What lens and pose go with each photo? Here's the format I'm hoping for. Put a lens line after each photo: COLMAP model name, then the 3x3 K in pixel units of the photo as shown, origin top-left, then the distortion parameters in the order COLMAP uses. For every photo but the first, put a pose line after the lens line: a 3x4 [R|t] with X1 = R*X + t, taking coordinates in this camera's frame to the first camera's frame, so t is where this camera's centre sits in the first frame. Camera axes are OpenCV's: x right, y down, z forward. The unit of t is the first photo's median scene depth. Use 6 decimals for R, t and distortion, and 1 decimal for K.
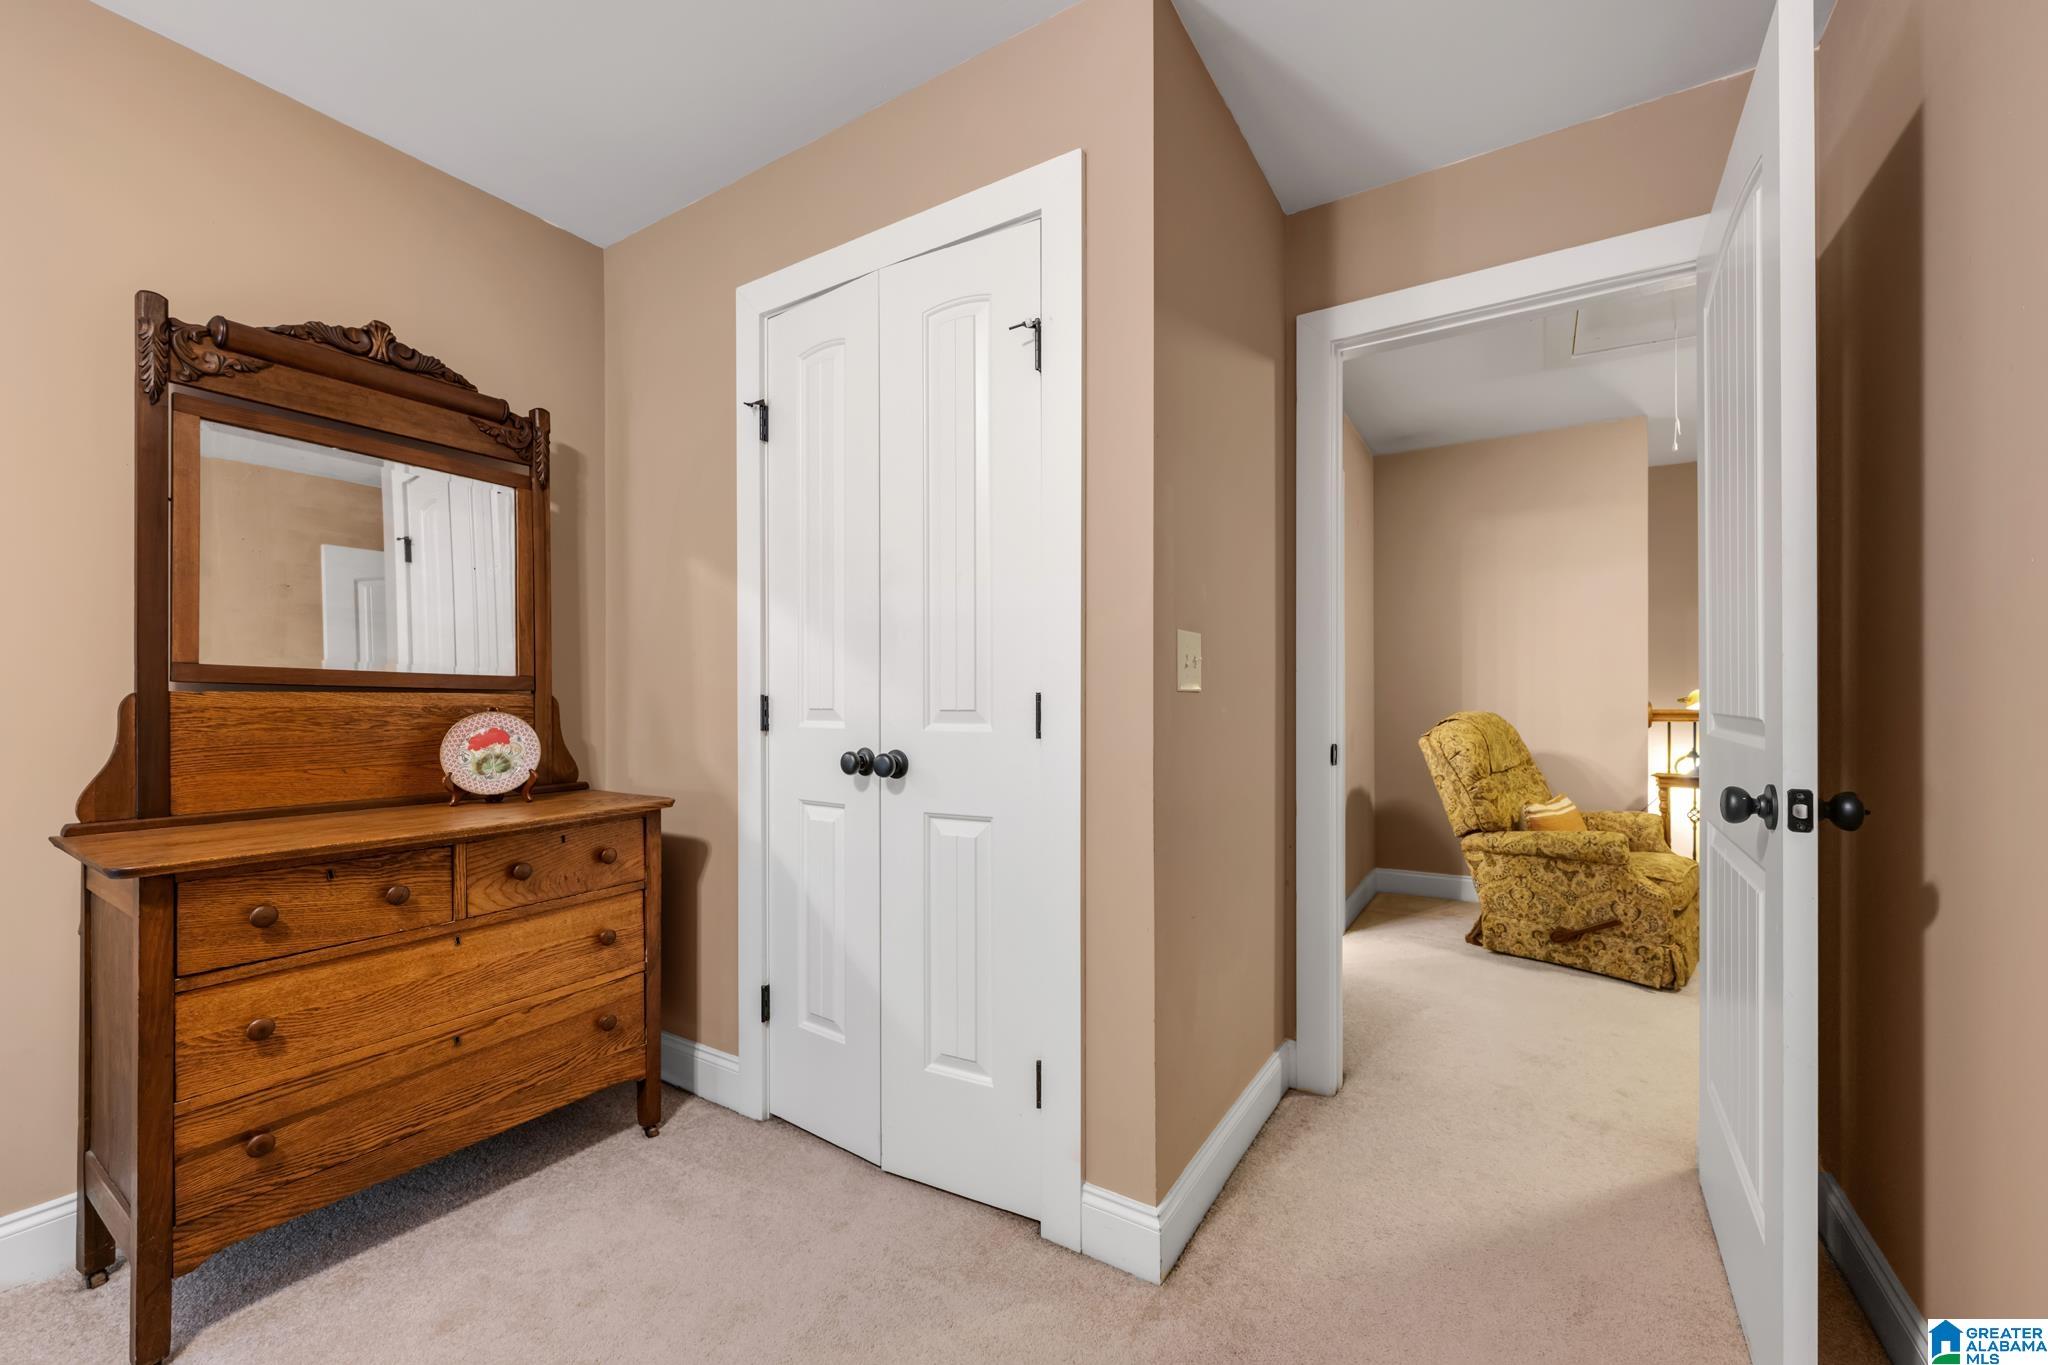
lens RADIAL K [[820.1, 0, 1025.7], [0, 820.1, 698.3], [0, 0, 1]] dist [0.000167, -0.000120]
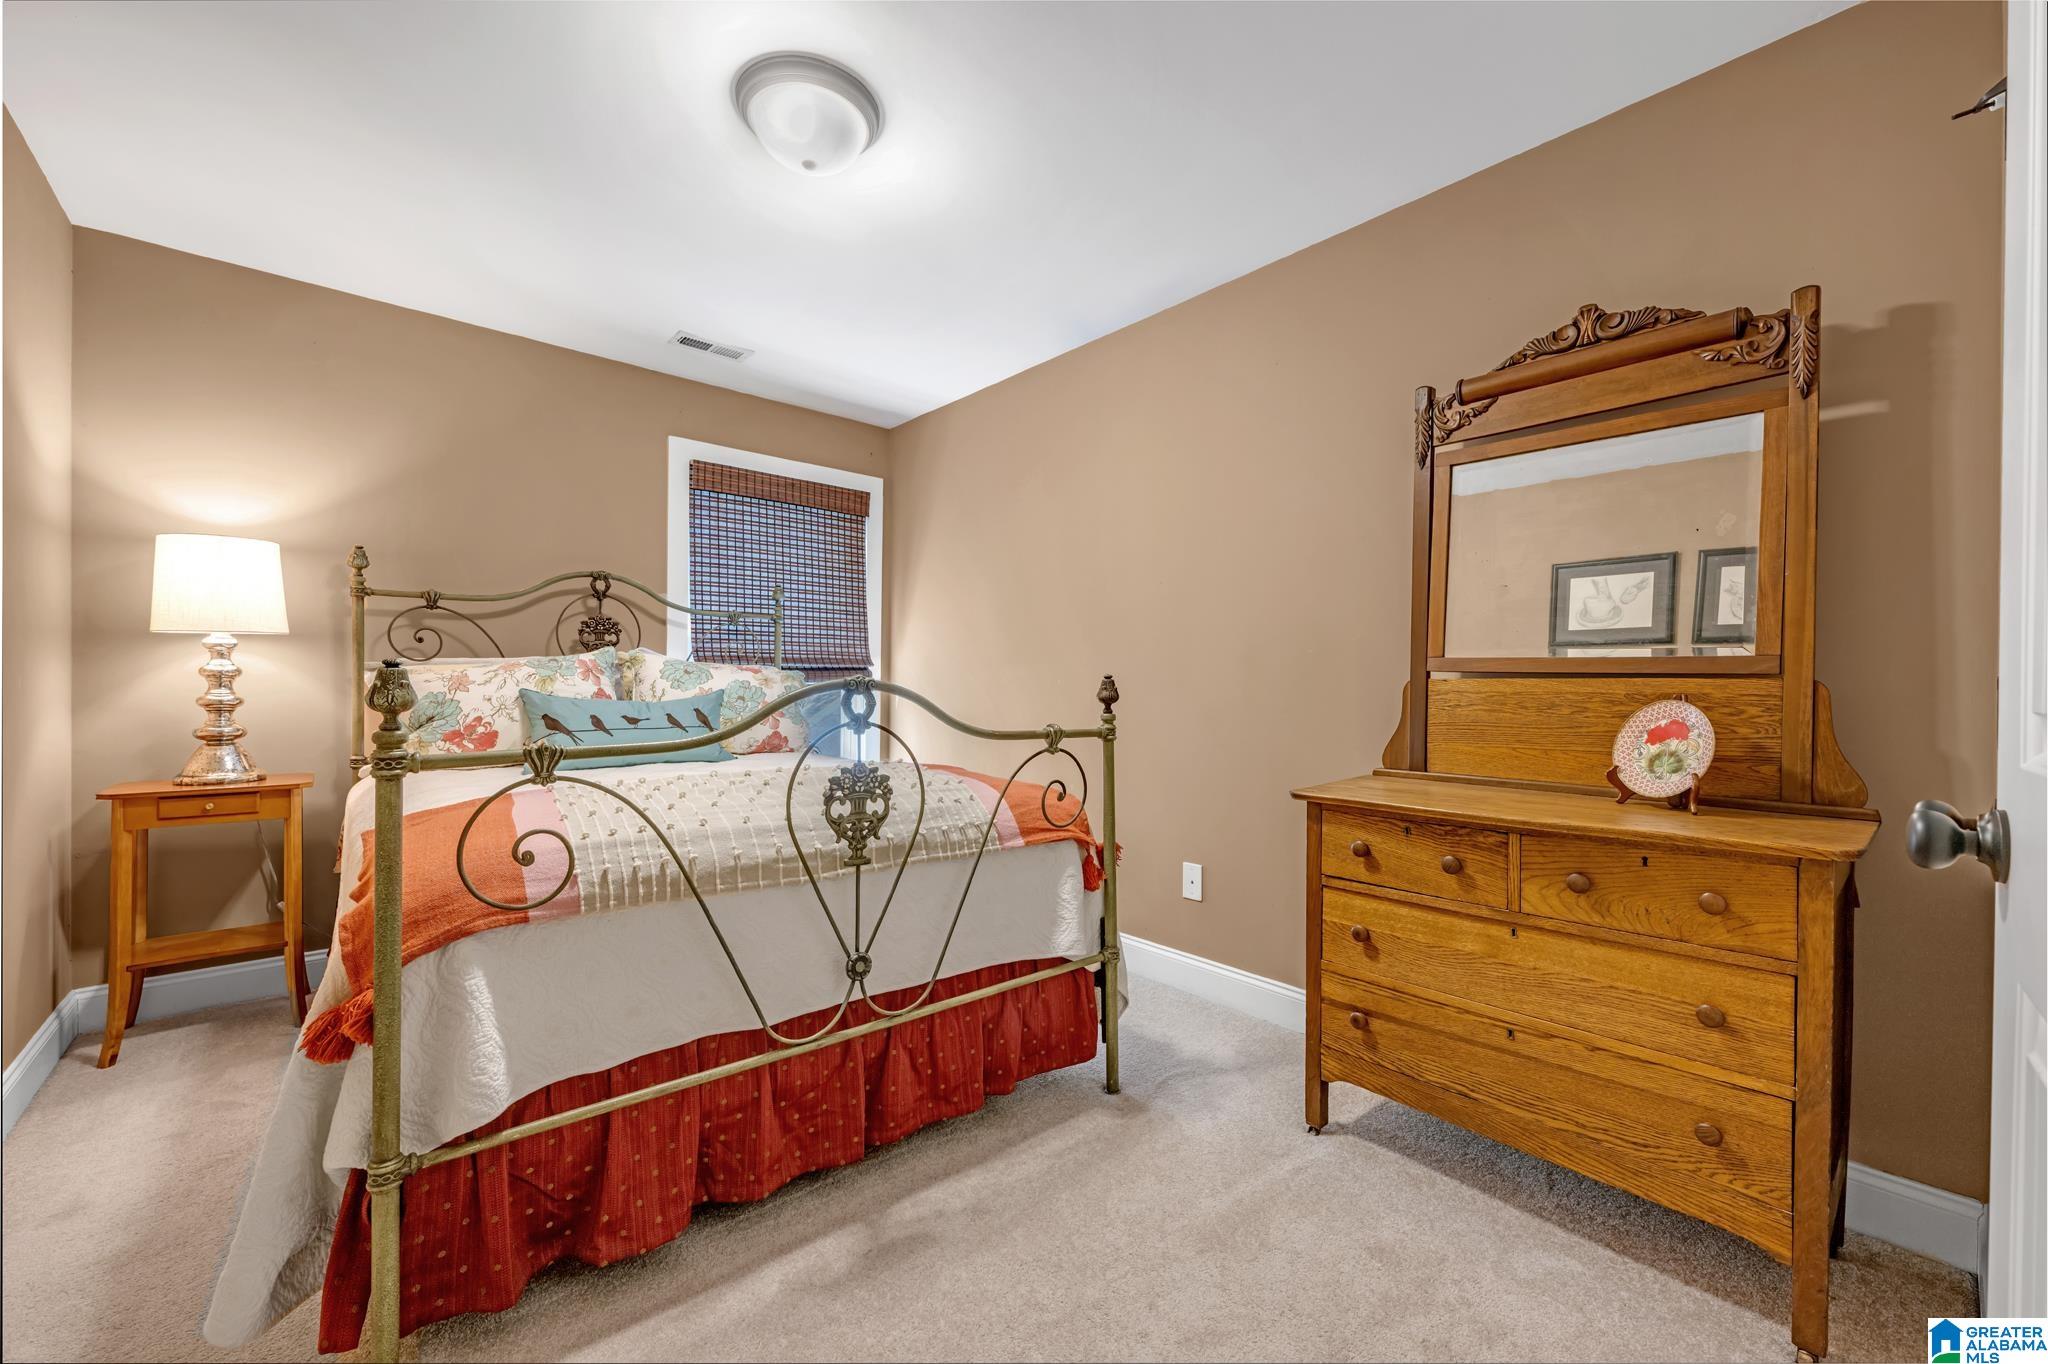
lens RADIAL K [[820.1, 0, 1023.8], [0, 820.1, 687.7], [0, 0, 1]] dist [0.000167, -0.000120]
pose [[-0.305065, 0.002098, -0.952329, 0.392143], [-0.002742, 0.999991, 0.003081, 0.003359], [0.952328, 0.003551, -0.305057, 0.704692]]
